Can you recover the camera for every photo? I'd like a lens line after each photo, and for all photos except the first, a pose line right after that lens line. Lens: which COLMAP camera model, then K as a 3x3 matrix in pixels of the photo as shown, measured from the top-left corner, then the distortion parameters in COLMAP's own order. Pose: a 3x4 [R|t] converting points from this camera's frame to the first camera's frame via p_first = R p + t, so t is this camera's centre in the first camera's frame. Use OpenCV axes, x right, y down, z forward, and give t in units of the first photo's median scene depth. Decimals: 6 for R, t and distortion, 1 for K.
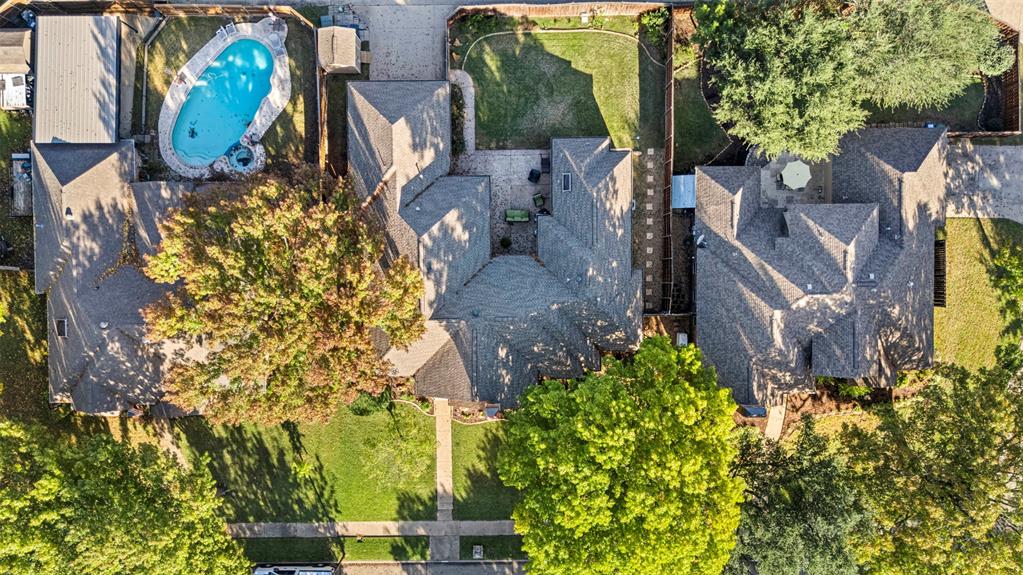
lens RADIAL K [[805.2, 0, 504.9], [0, 805.2, 288.9], [0, 0, 1]] dist [0.033030, 0.008369]
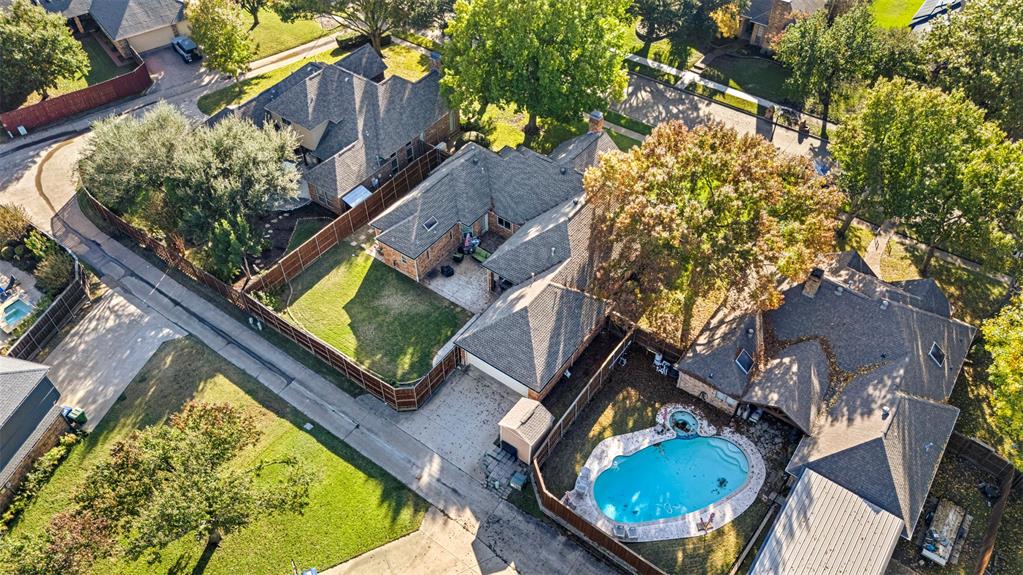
lens RADIAL K [[754.0, 0, 506.8], [0, 754.0, 288.0], [0, 0, 1]] dist [0.044399, -0.014755]
pose [[-0.800726, -0.427740, 0.419377, -0.459216], [0.598669, -0.595740, 0.535434, -0.644192], [0.020813, 0.679804, 0.733099, 0.273929]]
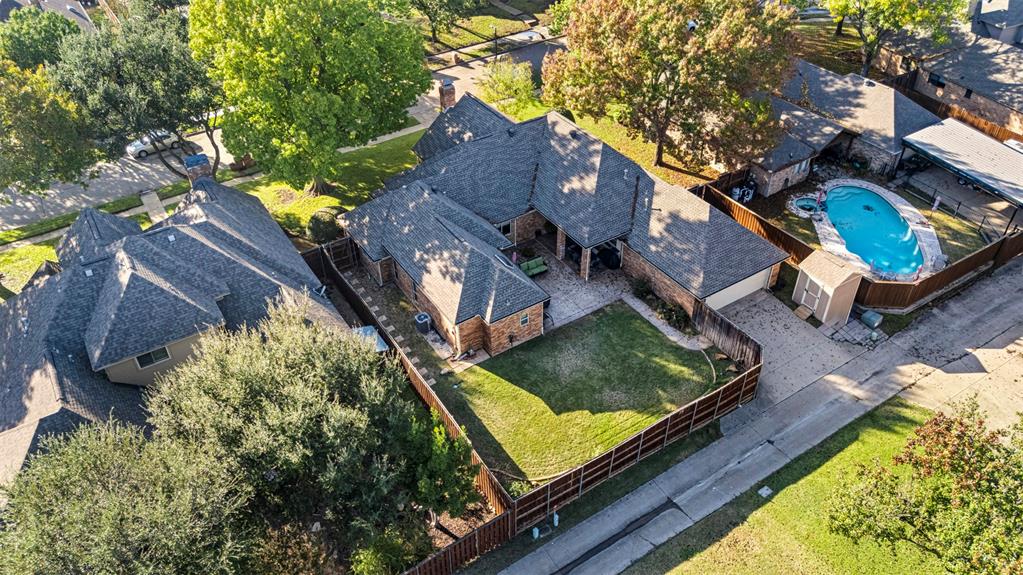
lens RADIAL K [[754.0, 0, 512.9], [0, 754.0, 286.1], [0, 0, 1]] dist [0.044399, -0.014755]
pose [[-0.843275, 0.354321, -0.404158, 0.363044], [-0.537328, -0.537747, 0.649697, -0.606753], [0.012867, 0.765039, 0.643856, 0.495729]]
